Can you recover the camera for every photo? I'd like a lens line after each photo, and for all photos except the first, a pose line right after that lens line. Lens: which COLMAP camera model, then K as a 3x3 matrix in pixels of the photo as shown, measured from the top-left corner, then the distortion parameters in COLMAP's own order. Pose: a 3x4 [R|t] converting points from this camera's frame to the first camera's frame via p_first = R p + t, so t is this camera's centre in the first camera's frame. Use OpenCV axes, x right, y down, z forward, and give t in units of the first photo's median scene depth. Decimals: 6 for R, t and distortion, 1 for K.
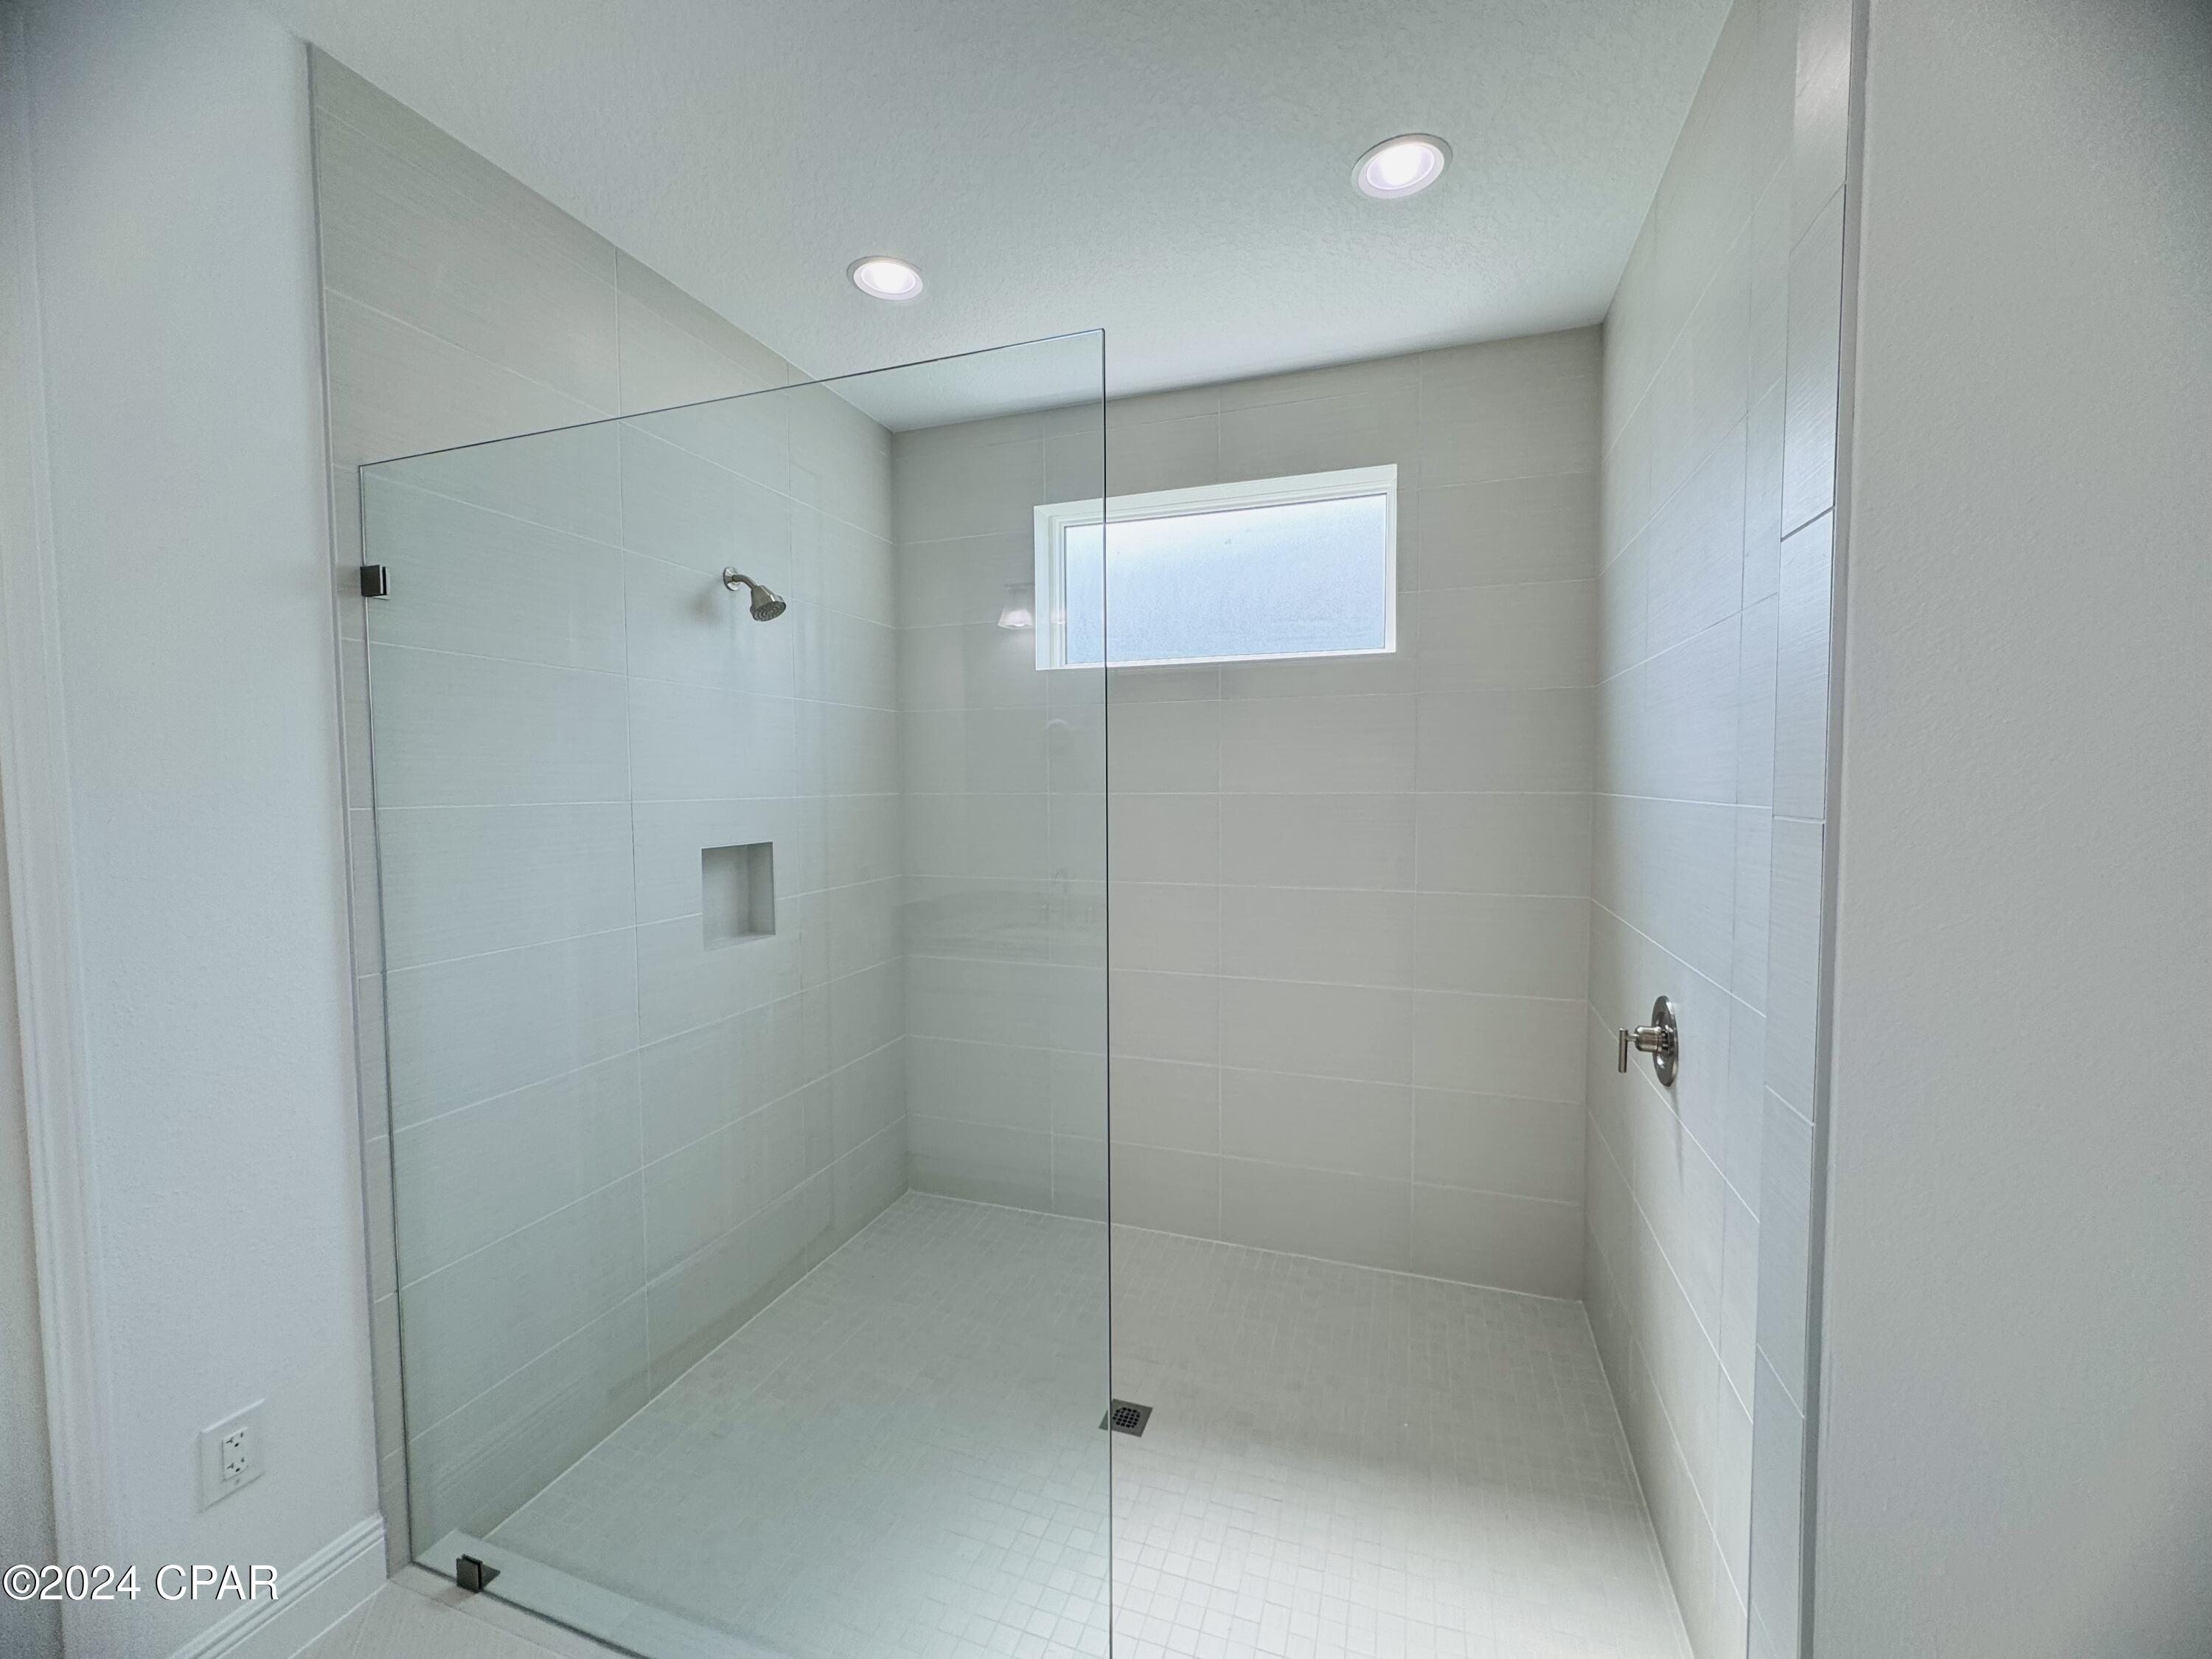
lens RADIAL K [[881.5, 0, 1074.2], [0, 881.5, 824.0], [0, 0, 1]] dist [-0.000988, 0.000756]
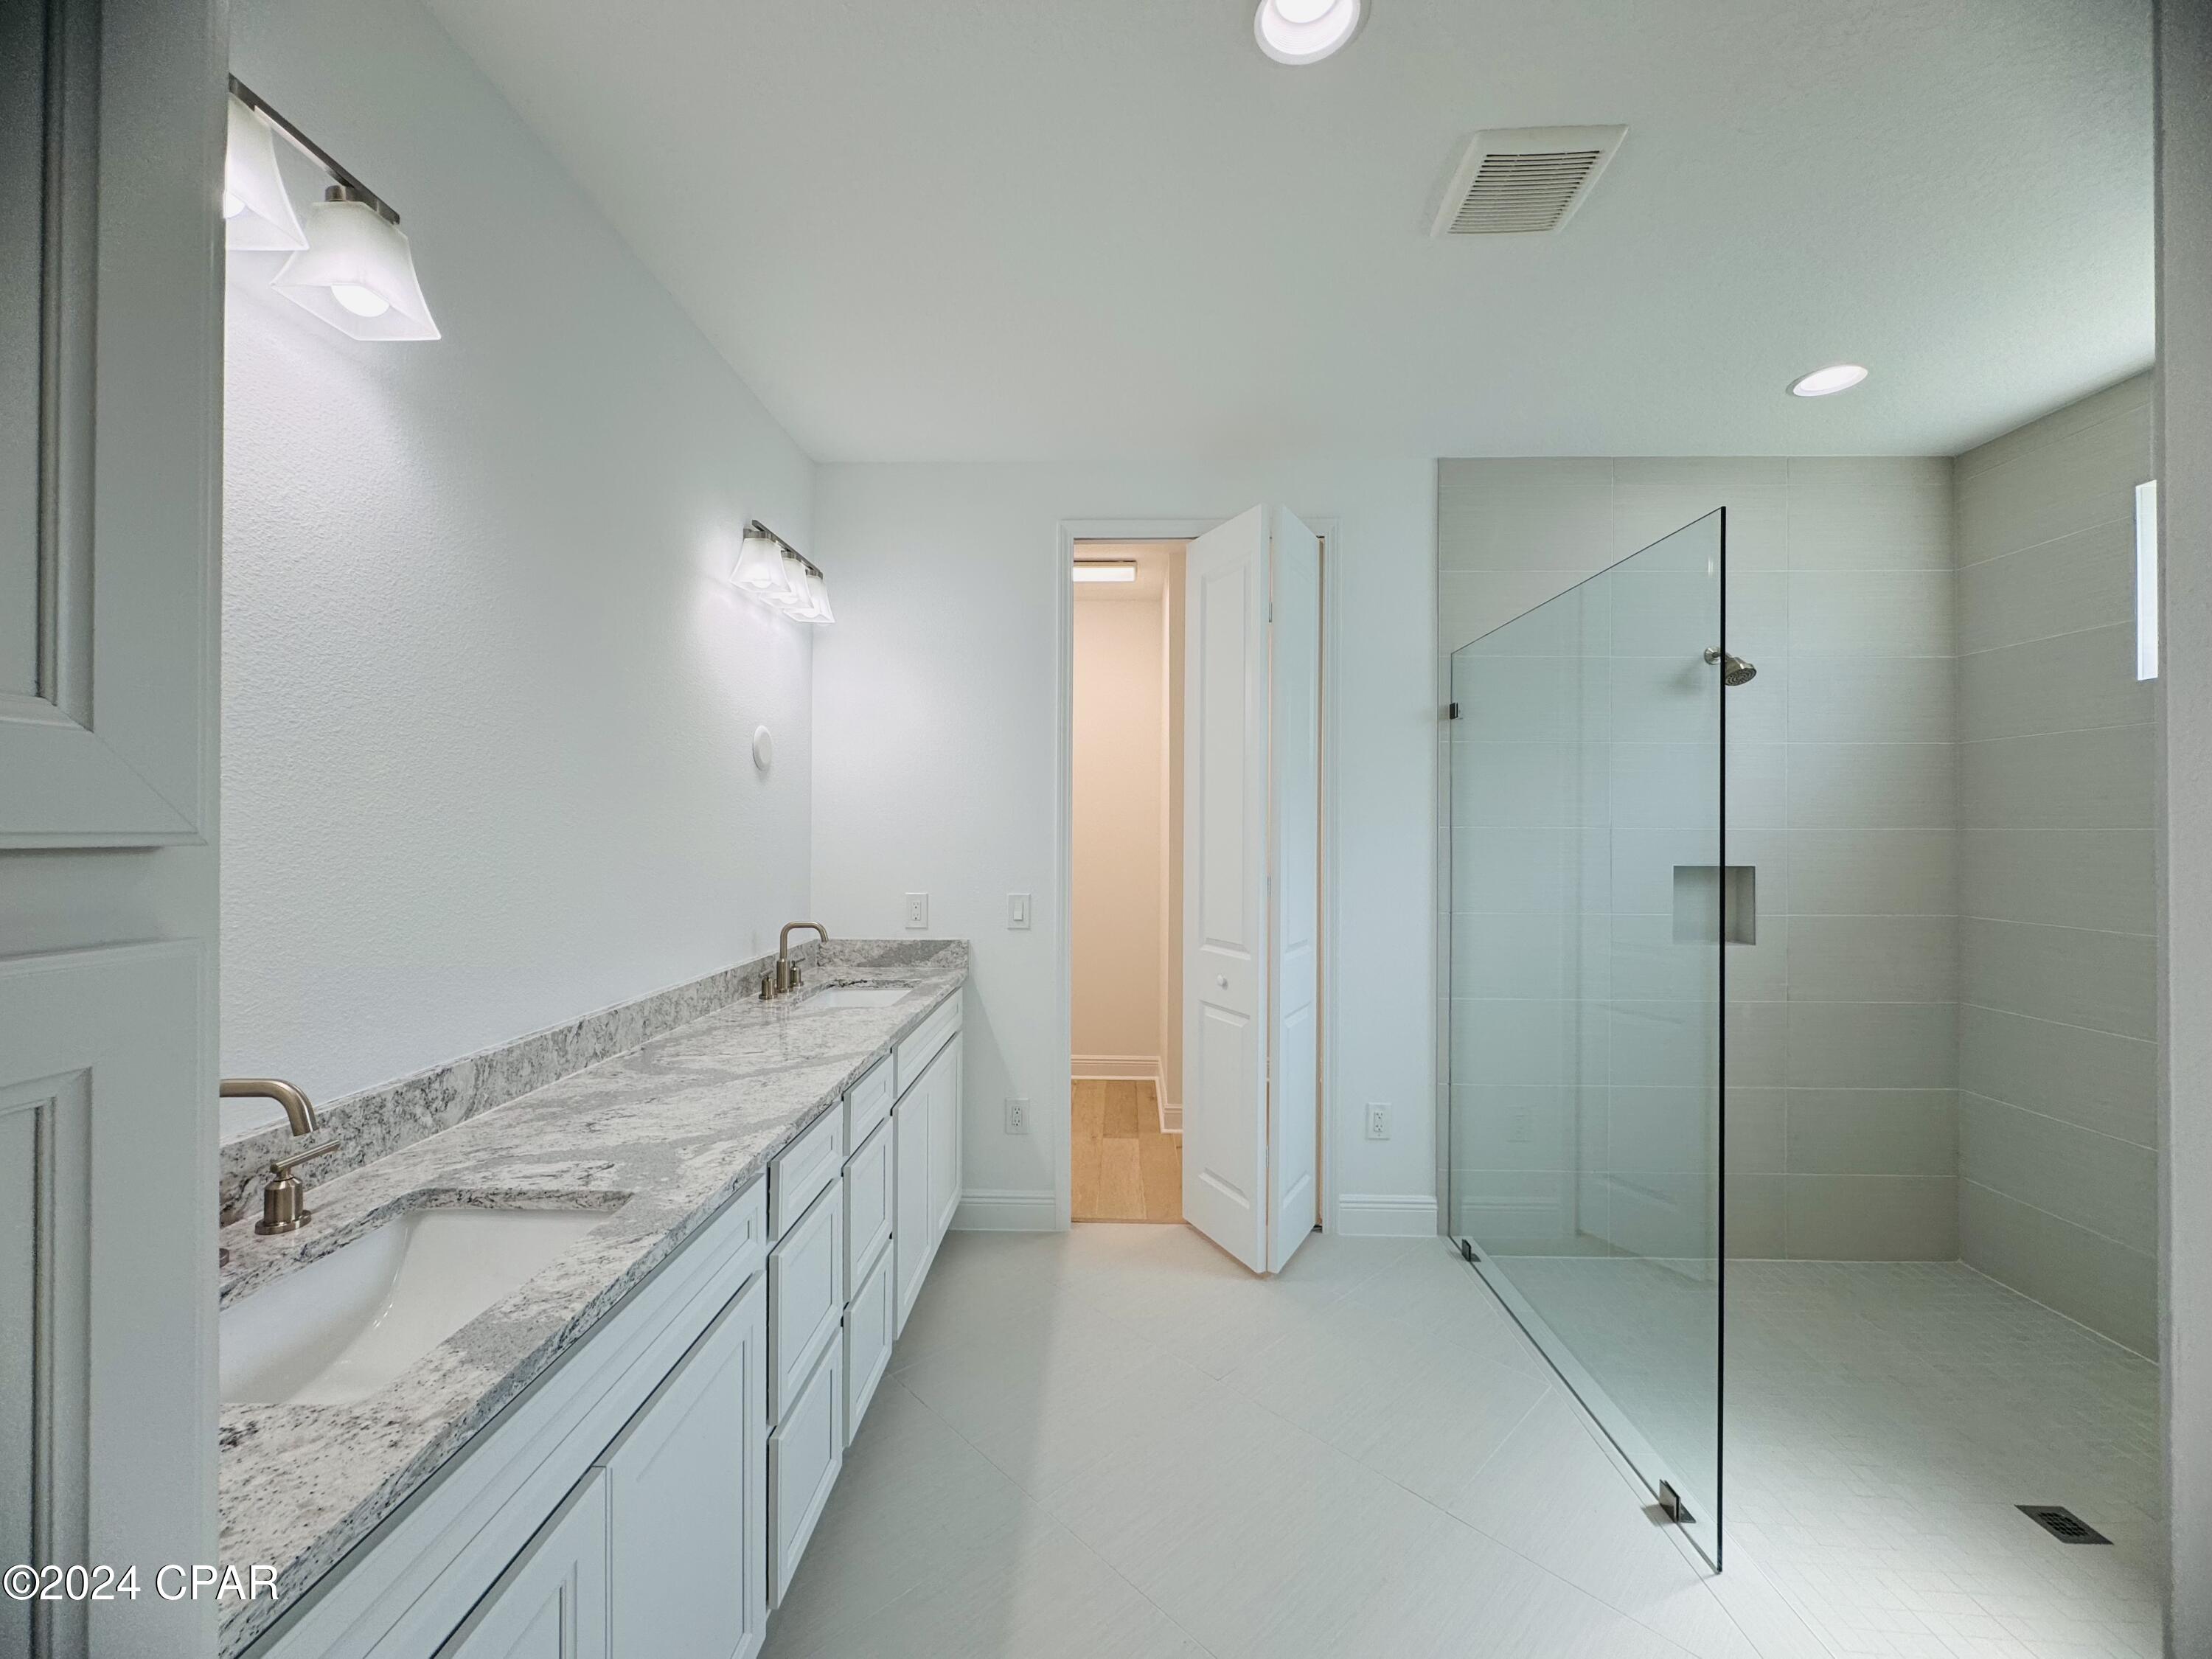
lens RADIAL K [[881.5, 0, 1101.0], [0, 881.5, 827.8], [0, 0, 1]] dist [-0.000988, 0.000756]
pose [[0.306447, 0.007615, -0.951857, 0.608717], [-0.056293, 0.998363, -0.010136, 0.034390], [0.950222, 0.056689, 0.306374, -0.240168]]
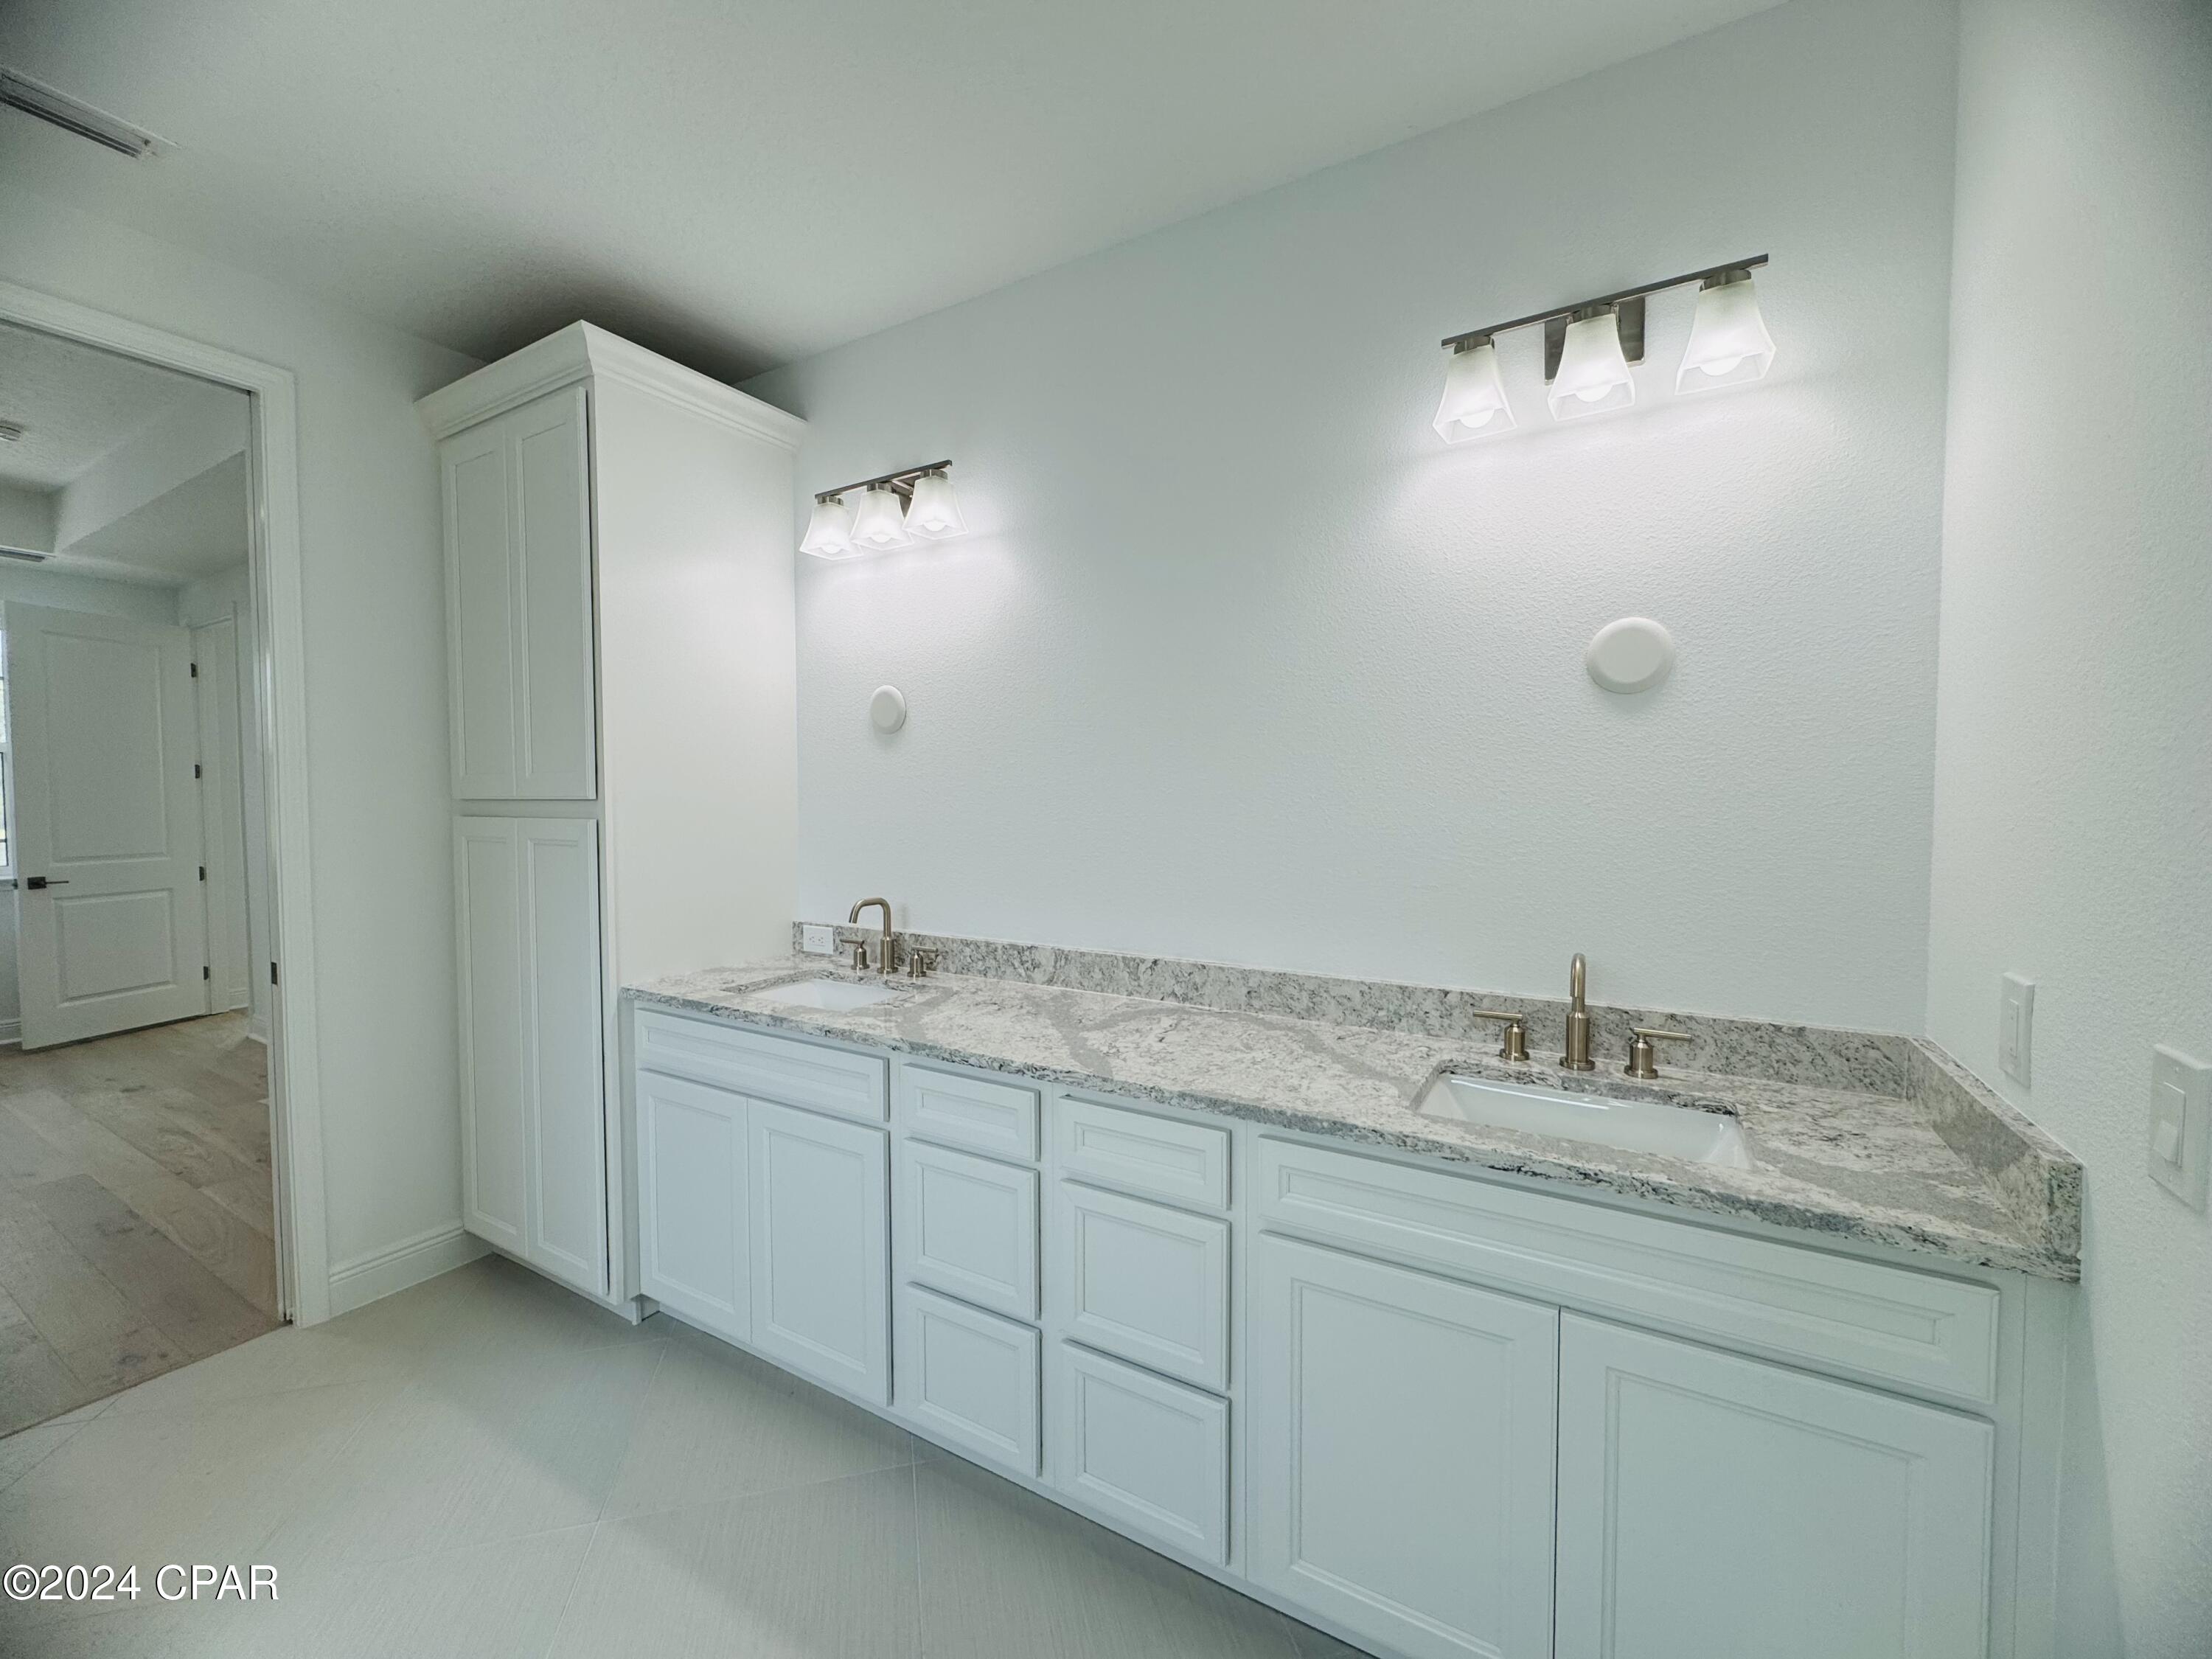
lens RADIAL K [[881.5, 0, 1104.0], [0, 881.5, 816.9], [0, 0, 1]] dist [-0.000988, 0.000756]
pose [[-0.980961, 0.007820, 0.194050, -1.774677], [0.023491, 0.996630, 0.078591, -0.041835], [-0.192781, 0.081653, -0.977839, 1.435074]]
